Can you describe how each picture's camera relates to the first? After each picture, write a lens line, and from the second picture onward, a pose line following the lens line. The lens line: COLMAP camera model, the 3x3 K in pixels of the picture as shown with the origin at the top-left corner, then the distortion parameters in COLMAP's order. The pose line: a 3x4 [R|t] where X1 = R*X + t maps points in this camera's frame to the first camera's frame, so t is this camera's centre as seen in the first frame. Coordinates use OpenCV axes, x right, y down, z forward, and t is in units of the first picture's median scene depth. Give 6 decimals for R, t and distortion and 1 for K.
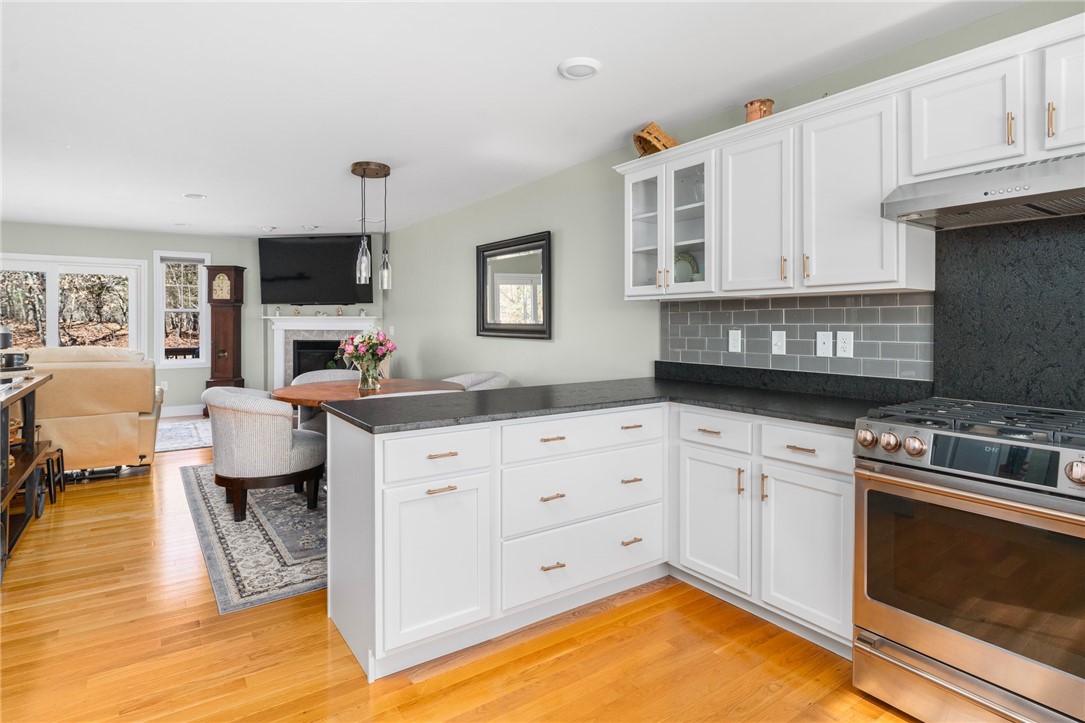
lens RADIAL K [[573.0, 0, 539.2], [0, 573.0, 322.6], [0, 0, 1]] dist [0.001108, 0.000745]
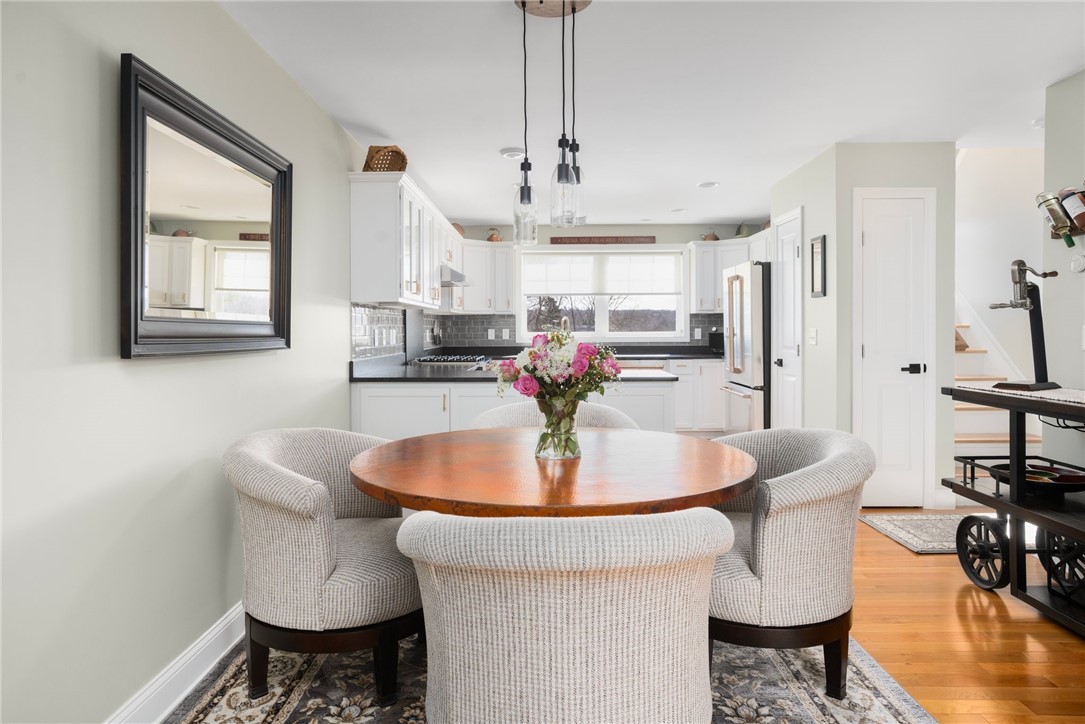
lens RADIAL K [[657.3, 0, 539.1], [0, 657.3, 340.1], [0, 0, 1]] dist [-0.055434, 0.057969]
pose [[-0.814822, -0.006217, 0.579678, -0.779055], [0.003854, 0.999862, 0.016142, 0.013987], [-0.579699, 0.015387, -0.814686, 1.885251]]
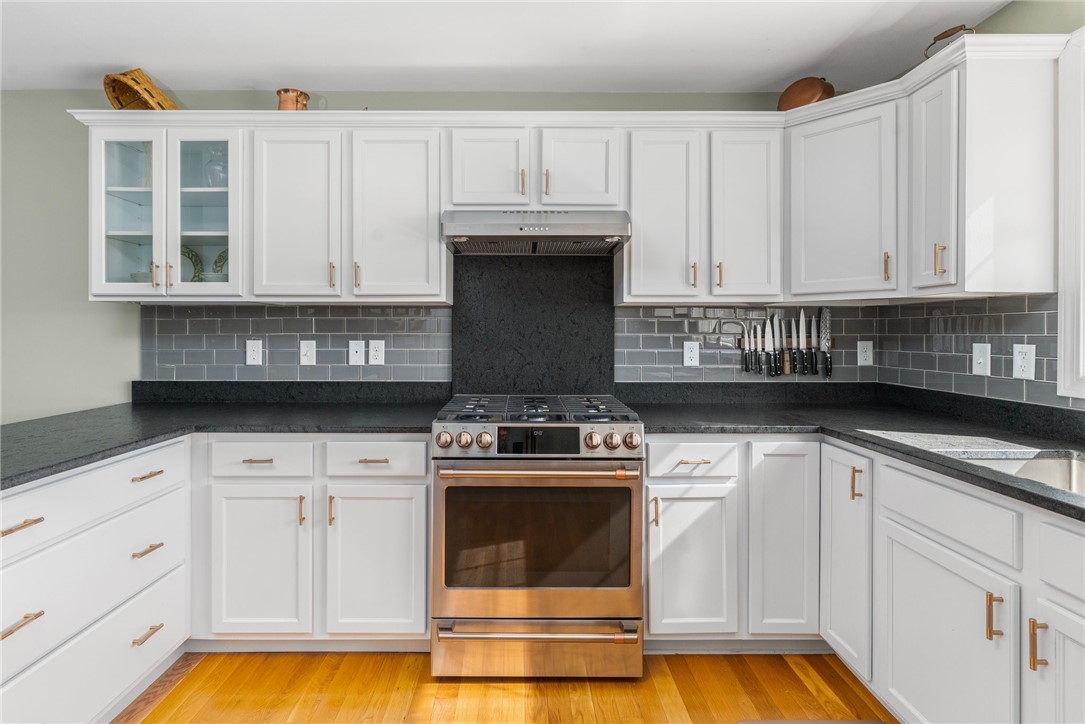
lens RADIAL K [[531.0, 0, 520.5], [0, 531.0, 333.9], [0, 0, 1]] dist [0.000626, 0.000315]
pose [[0.572597, -0.002040, 0.819834, -0.092157], [-0.001532, 0.999992, 0.003559, -0.000145], [-0.819836, -0.003294, 0.572590, 0.178936]]
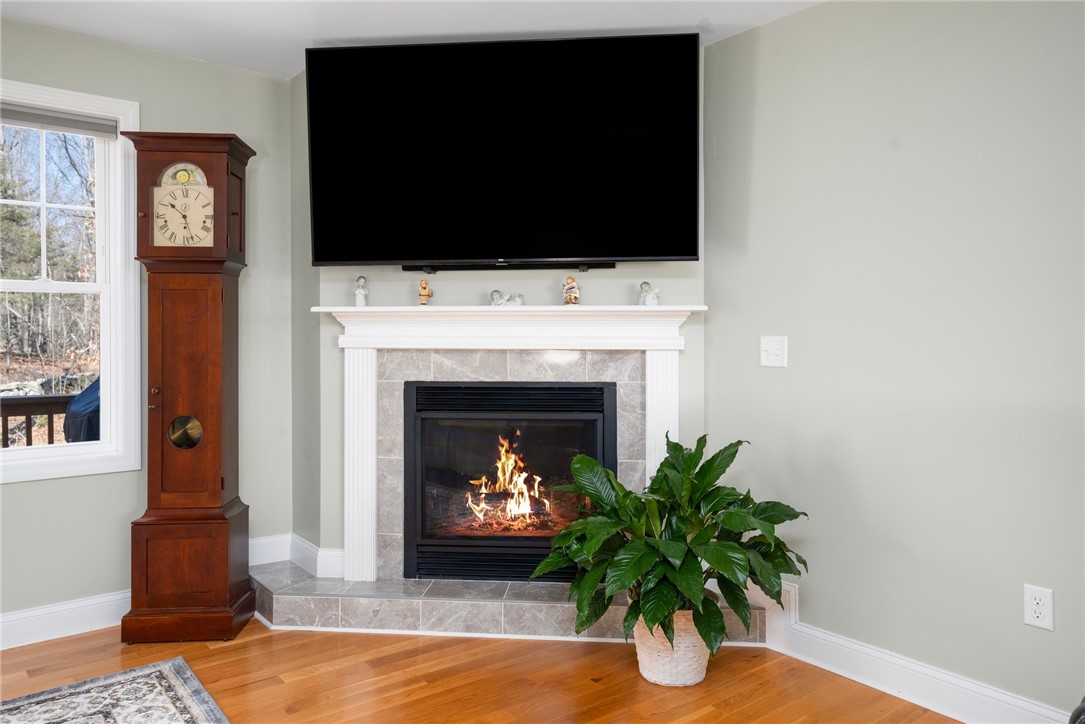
lens RADIAL K [[764.1, 0, 605.7], [0, 764.1, 337.2], [0, 0, 1]] dist [-0.003992, -0.006467]
pose [[0.994471, -0.003446, 0.104953, -0.869604], [0.002780, 0.999975, 0.006486, 0.008816], [-0.104972, -0.006158, 0.994456, 1.340010]]
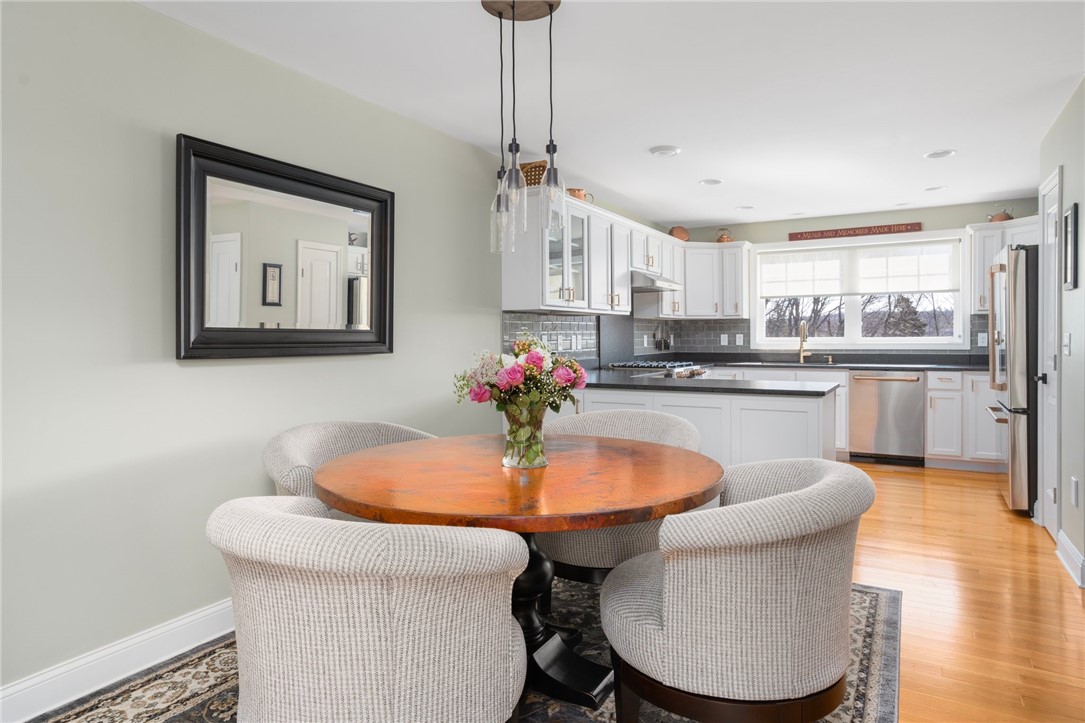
lens RADIAL K [[657.3, 0, 539.1], [0, 657.3, 339.6], [0, 0, 1]] dist [-0.055434, 0.057969]
pose [[-0.424089, -0.002398, 0.905617, -1.020207], [0.006154, 0.999966, 0.005530, 0.013290], [-0.905600, 0.007919, -0.424059, 1.585237]]
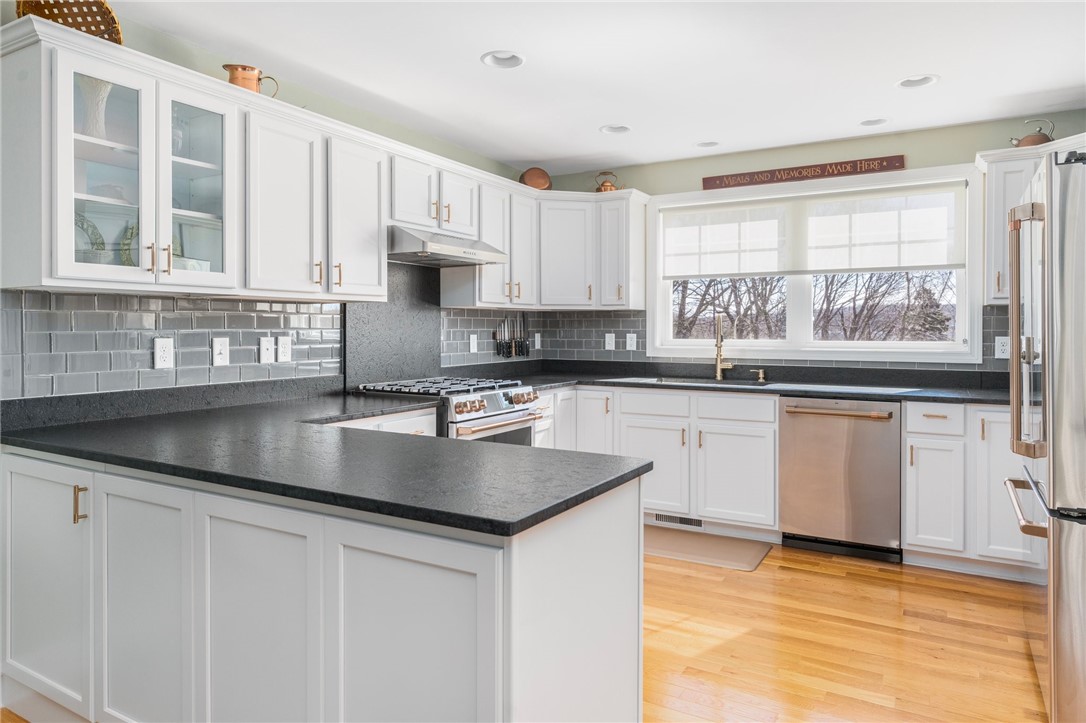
lens RADIAL K [[692.5, 0, 541.8], [0, 692.5, 330.5], [0, 0, 1]] dist [-0.002308, 0.000785]
pose [[-0.425442, -0.004282, 0.904975, -0.624812], [-0.001285, 0.999991, 0.004128, -0.001045], [-0.904985, 0.000593, -0.425444, 0.886044]]
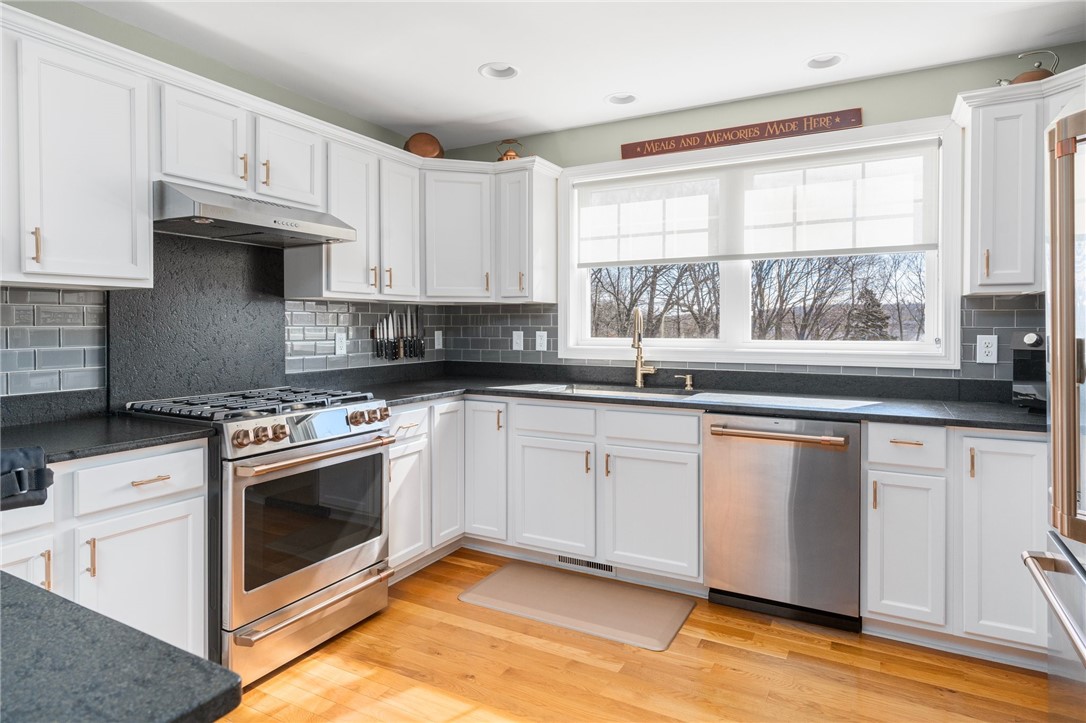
lens RADIAL K [[617.8, 0, 543.8], [0, 617.8, 328.3], [0, 0, 1]] dist [-0.001378, -0.000022]
pose [[-0.447569, -0.005268, 0.894234, -0.367173], [-0.000957, 0.999985, 0.005412, 0.000067], [-0.894249, 0.001566, -0.447567, 0.575217]]
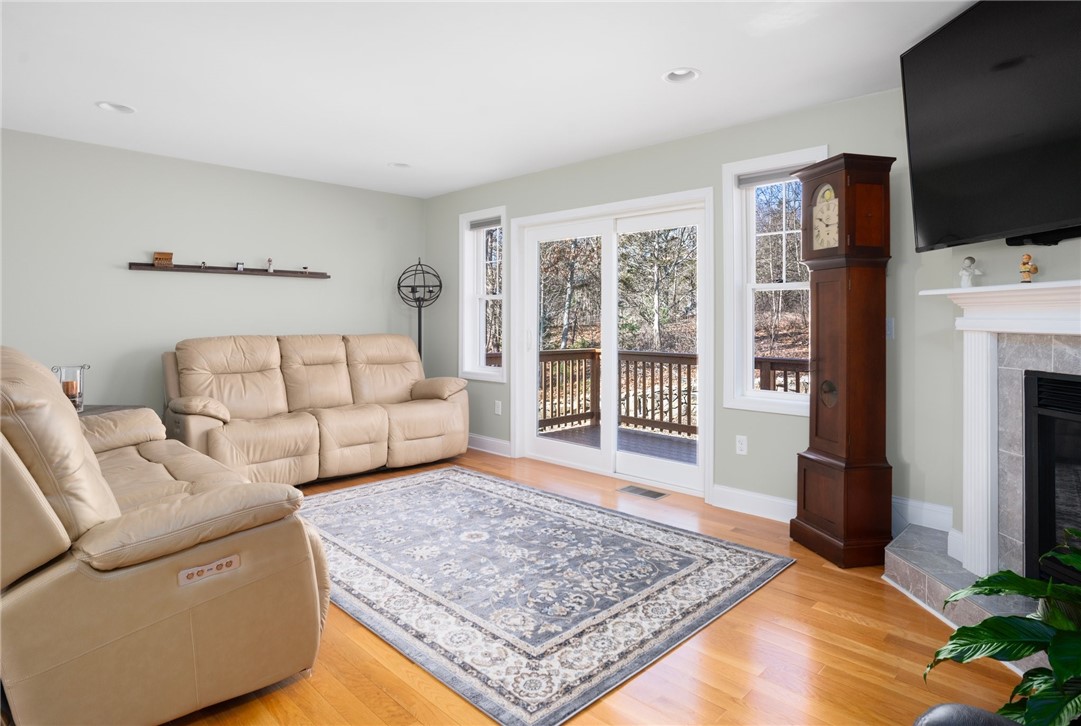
lens RADIAL K [[613.4, 0, 539.1], [0, 613.4, 312.1], [0, 0, 1]] dist [-0.026944, -0.000382]
pose [[0.181950, -0.011461, -0.983241, -0.427901], [-0.003256, 0.999920, -0.012258, 0.015824], [0.983302, 0.005432, 0.181898, 1.697654]]
